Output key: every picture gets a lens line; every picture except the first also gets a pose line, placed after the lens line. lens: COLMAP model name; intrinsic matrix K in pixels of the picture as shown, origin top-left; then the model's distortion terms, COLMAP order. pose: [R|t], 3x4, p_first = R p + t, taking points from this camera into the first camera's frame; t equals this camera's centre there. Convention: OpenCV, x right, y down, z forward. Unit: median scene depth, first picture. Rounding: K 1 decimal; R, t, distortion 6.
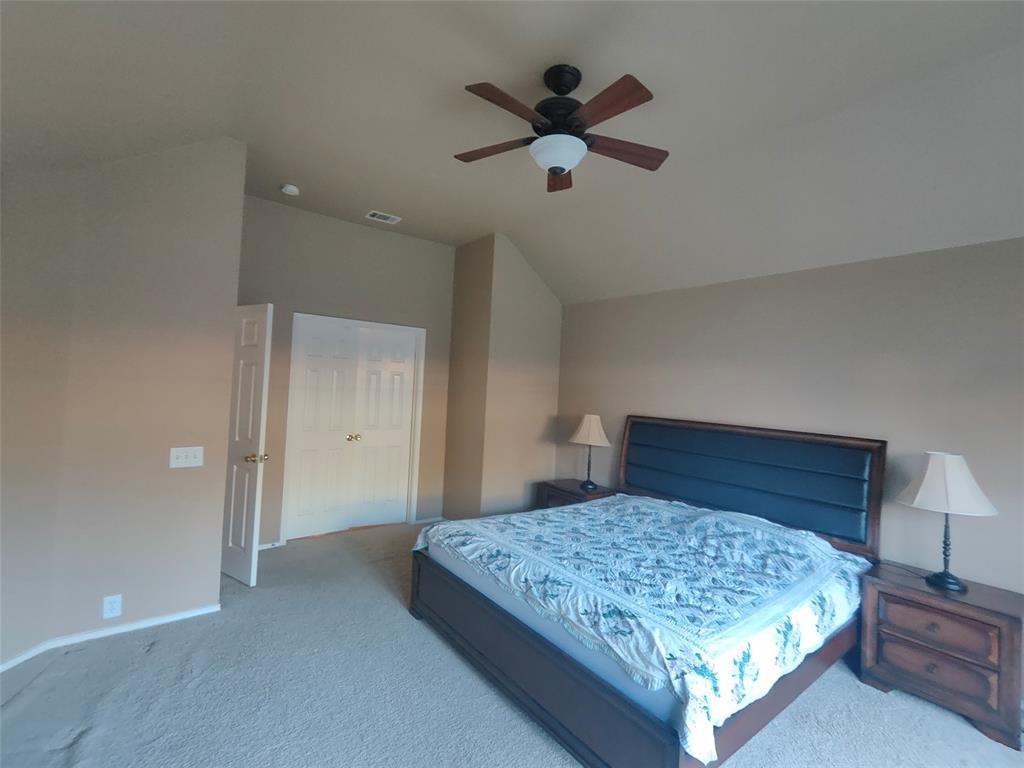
lens RADIAL K [[467.2, 0, 514.1], [0, 467.2, 383.4], [0, 0, 1]] dist [-0.004573, 0.002010]
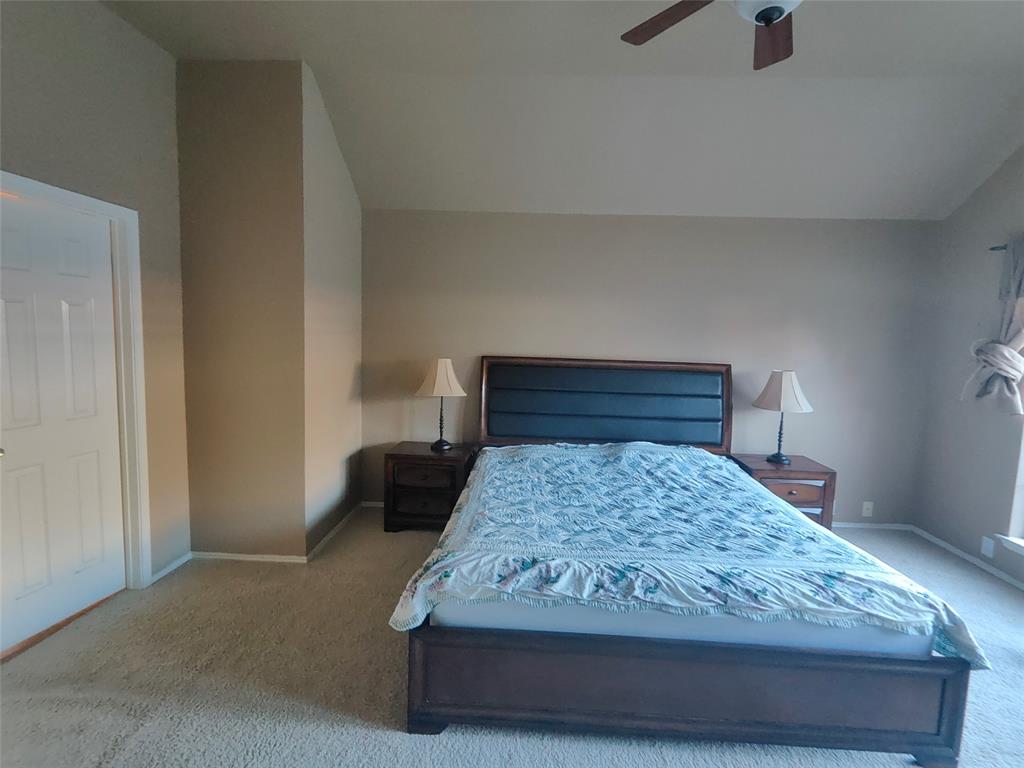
lens RADIAL K [[467.2, 0, 511.8], [0, 467.2, 377.9], [0, 0, 1]] dist [-0.004573, 0.002010]
pose [[0.646301, -0.103731, 0.756000, -0.576710], [-0.002173, 0.990463, 0.137760, -0.016474], [-0.763080, -0.090677, 0.639912, 0.635903]]
